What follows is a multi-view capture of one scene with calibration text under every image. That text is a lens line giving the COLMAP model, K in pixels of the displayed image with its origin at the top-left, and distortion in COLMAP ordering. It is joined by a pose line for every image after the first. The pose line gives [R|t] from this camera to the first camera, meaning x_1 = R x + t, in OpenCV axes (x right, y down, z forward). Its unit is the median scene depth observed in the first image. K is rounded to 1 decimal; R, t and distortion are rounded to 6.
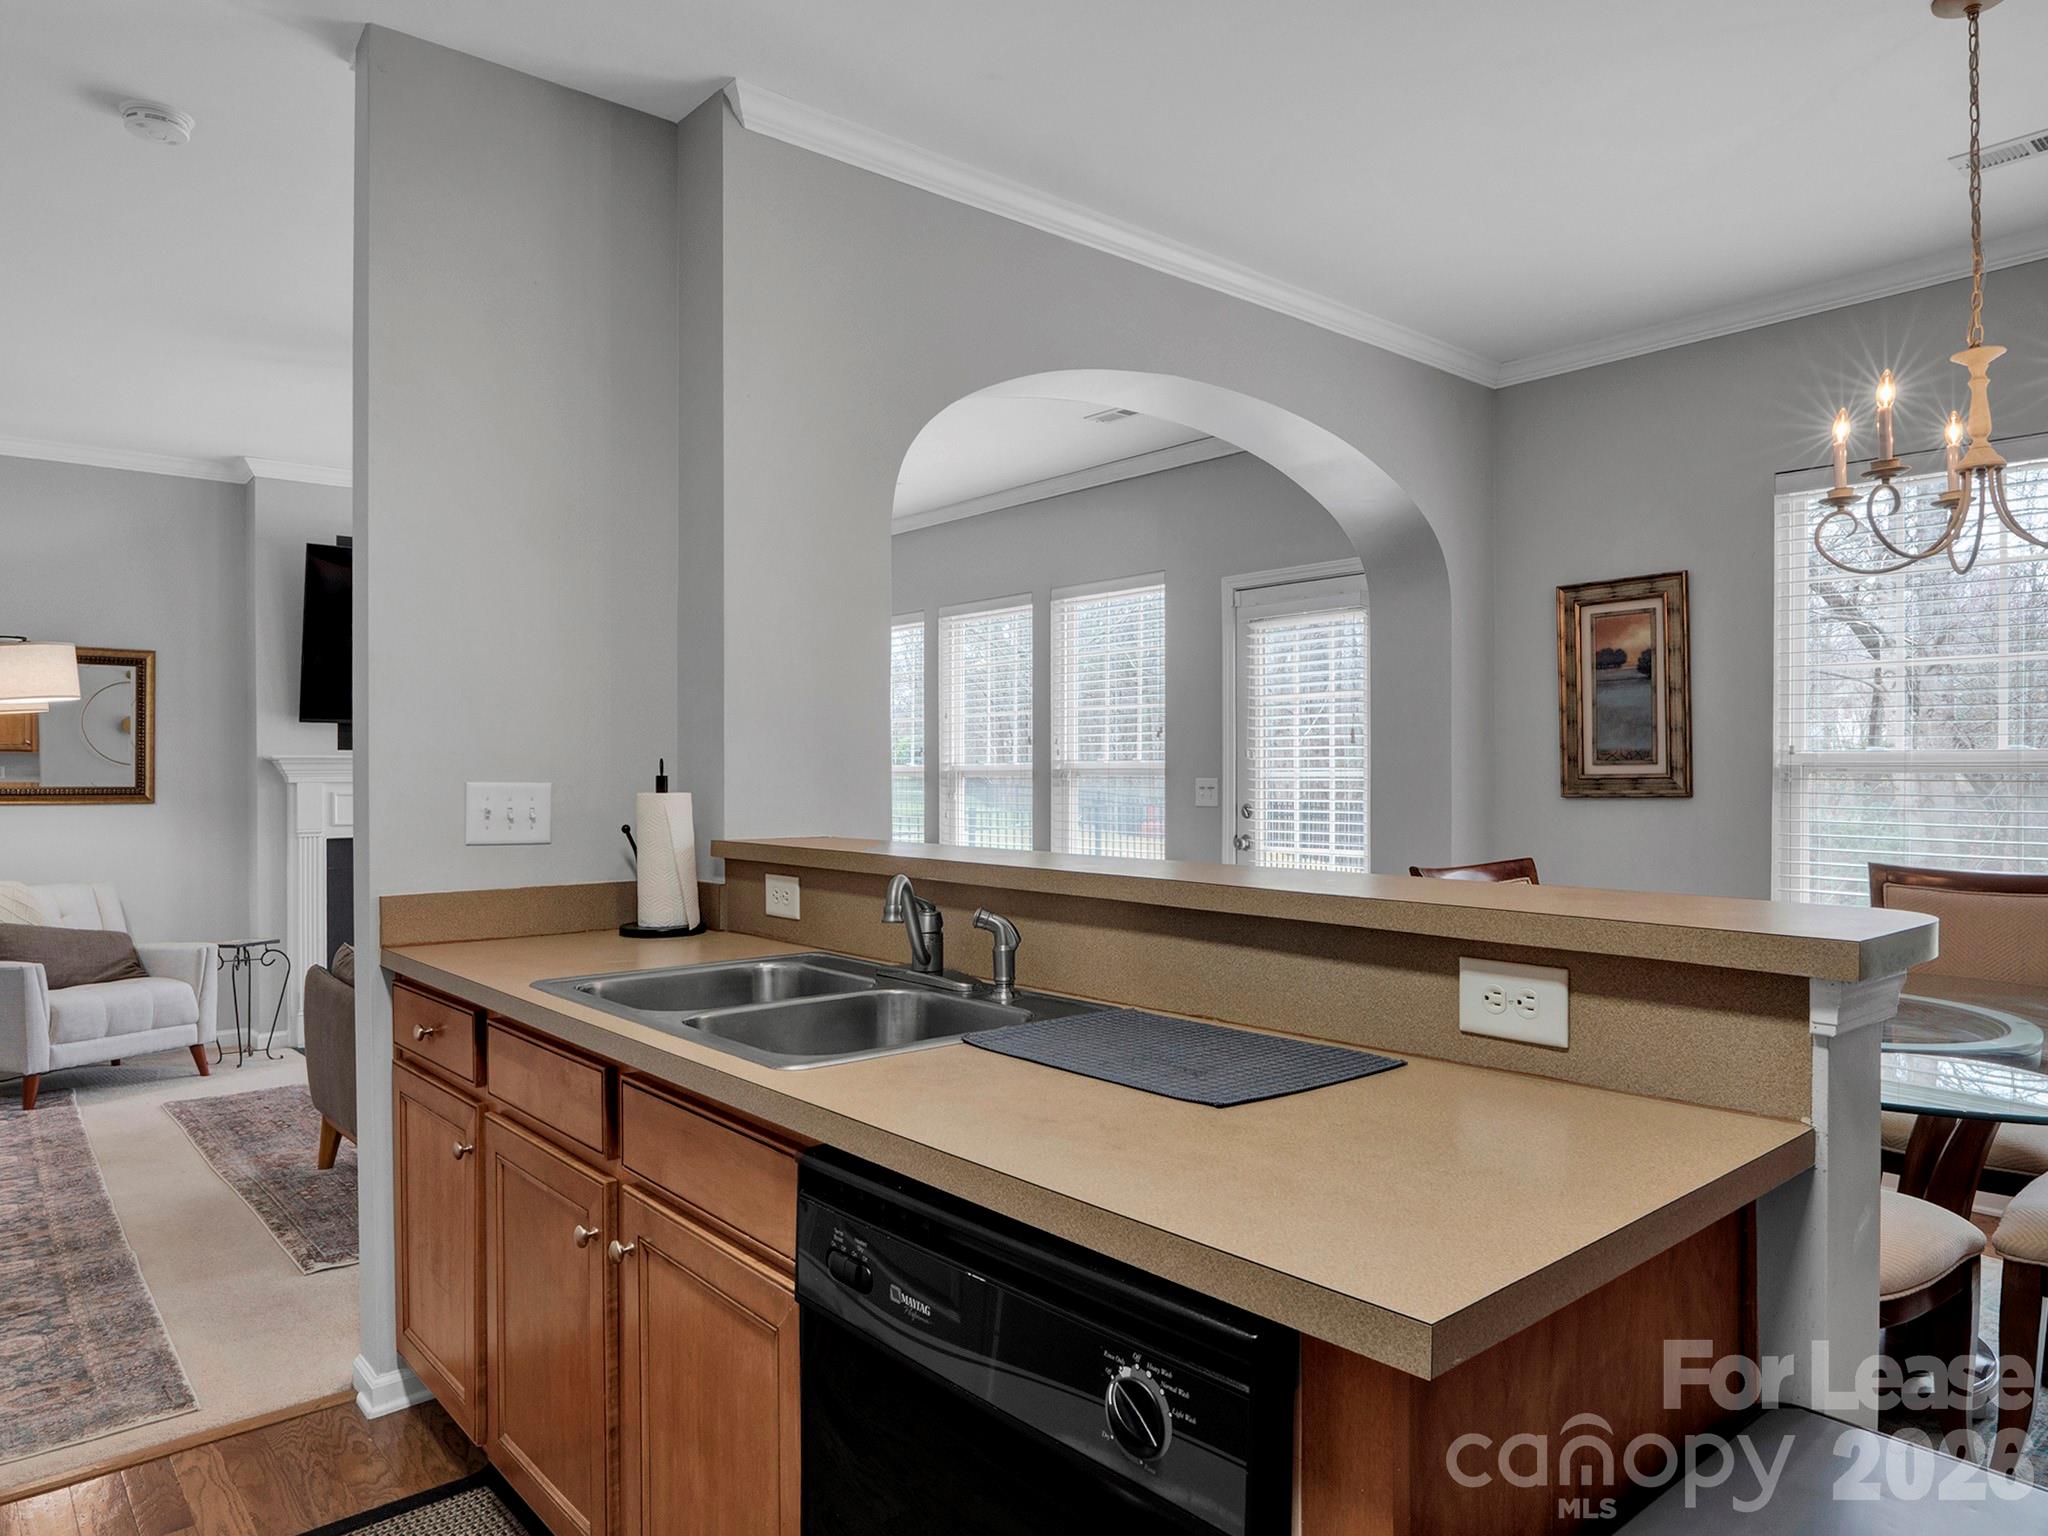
lens RADIAL K [[1323.9, 0, 1014.2], [0, 1323.9, 779.1], [0, 0, 1]] dist [-0.020767, 0.003622]
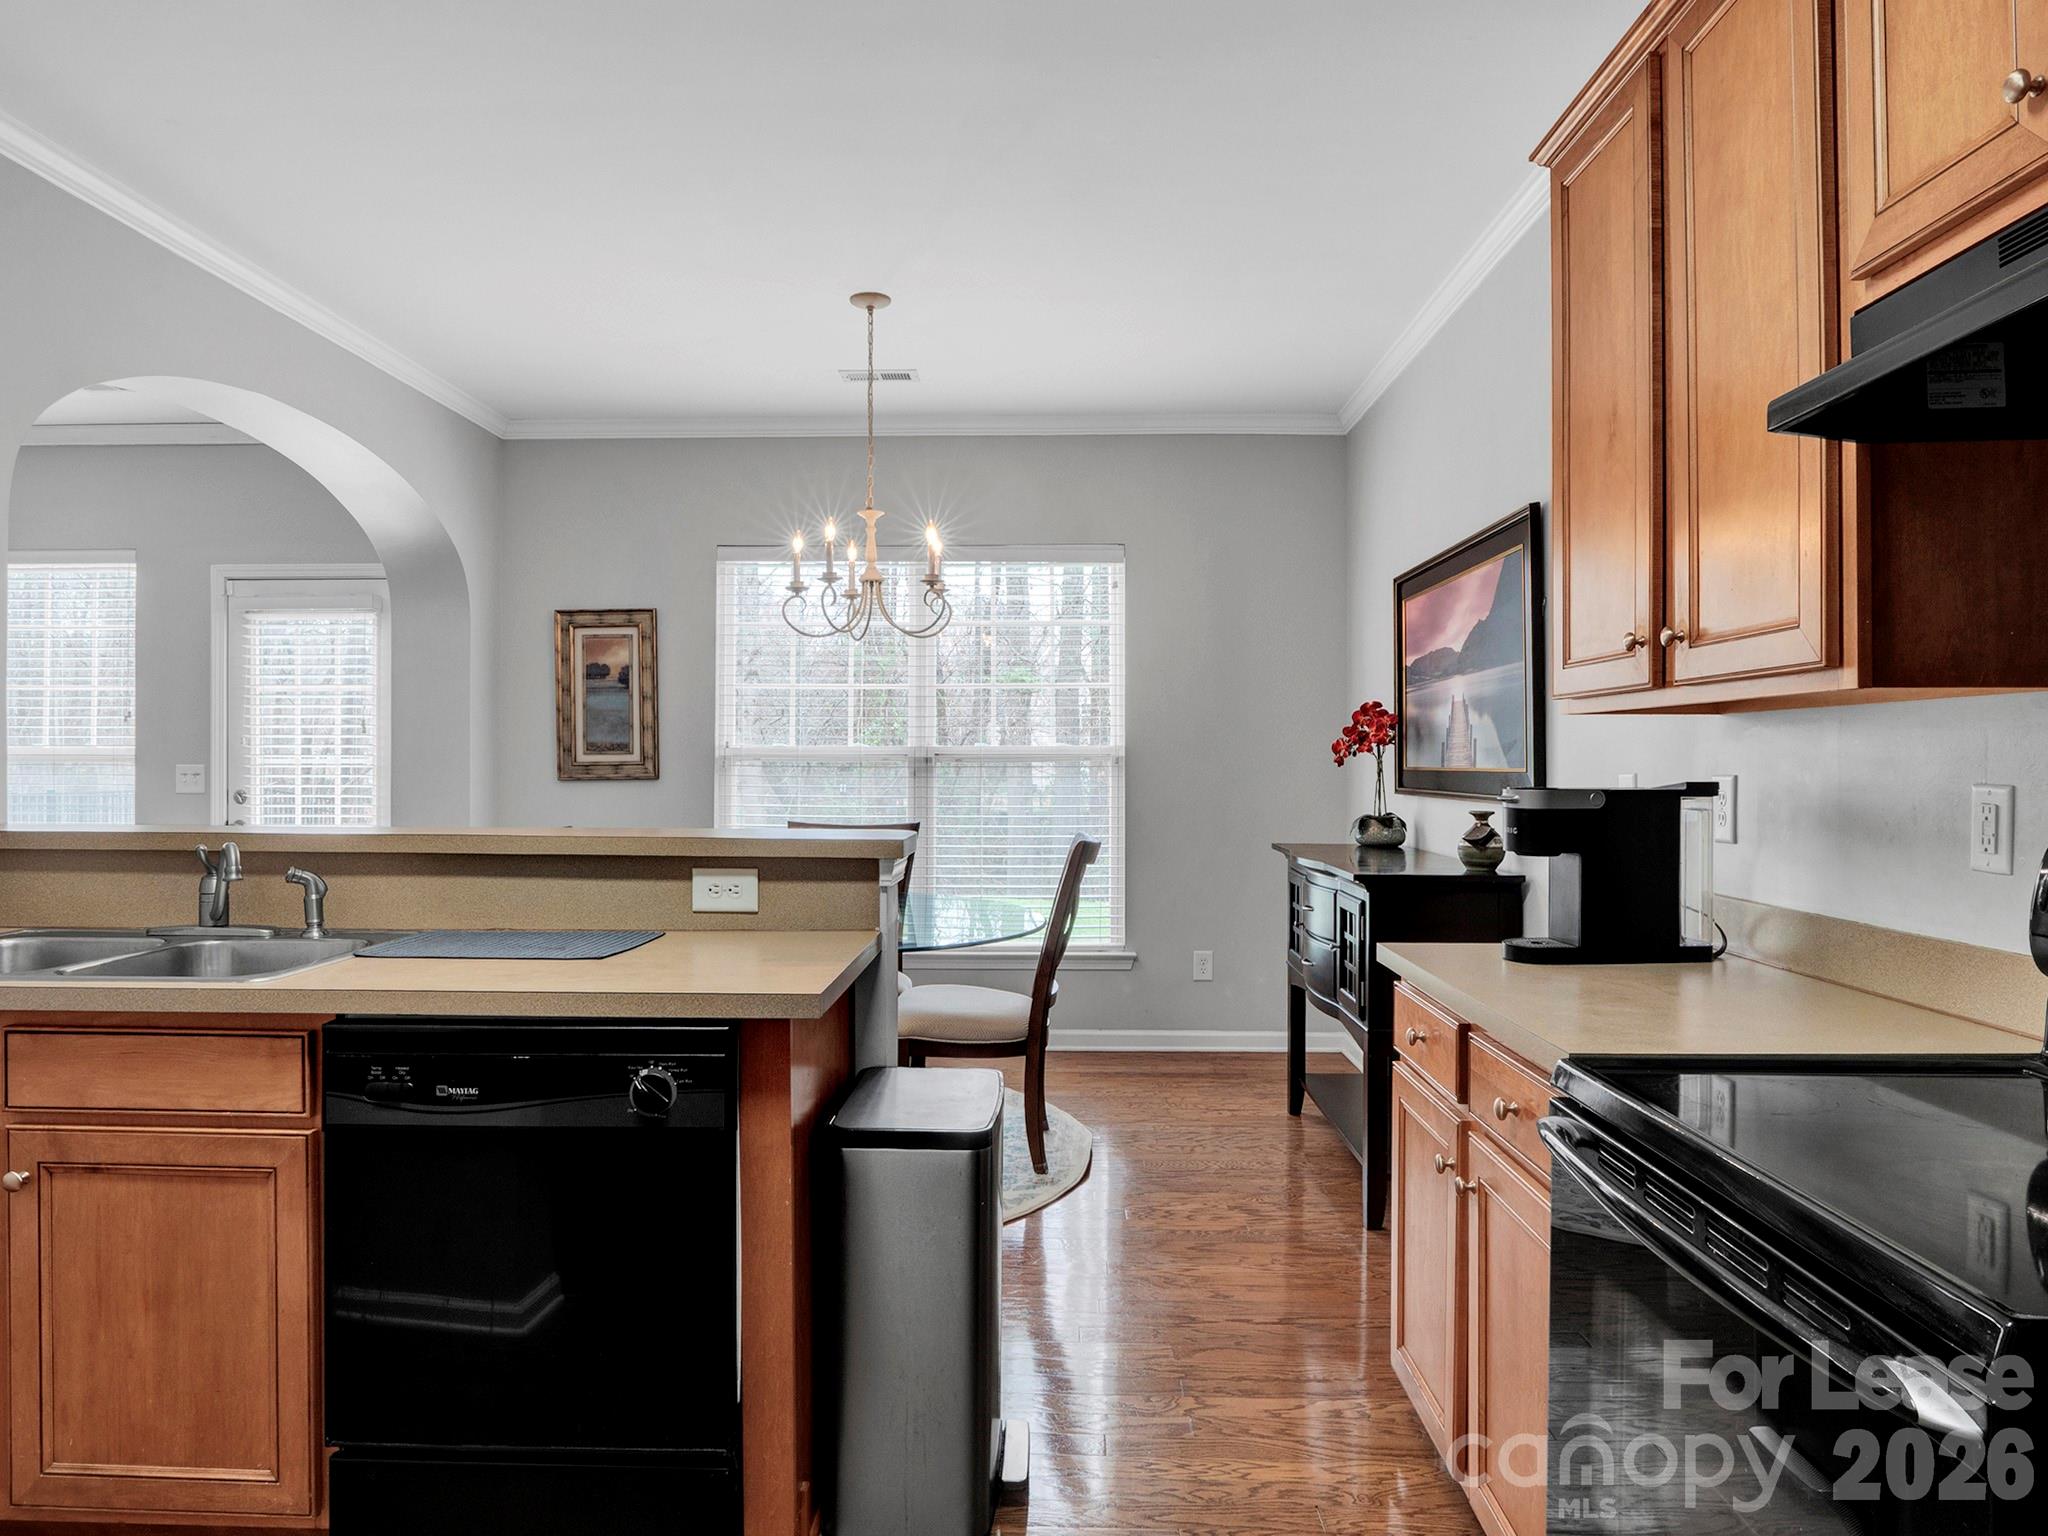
lens RADIAL K [[1175.4, 0, 1021.7], [0, 1175.4, 761.2], [0, 0, 1]] dist [0.002373, 0.000691]
pose [[0.679530, 0.002834, 0.733642, -0.107137], [0.000274, 0.999991, -0.004116, 0.000571], [-0.733648, 0.002998, 0.679523, -0.076069]]
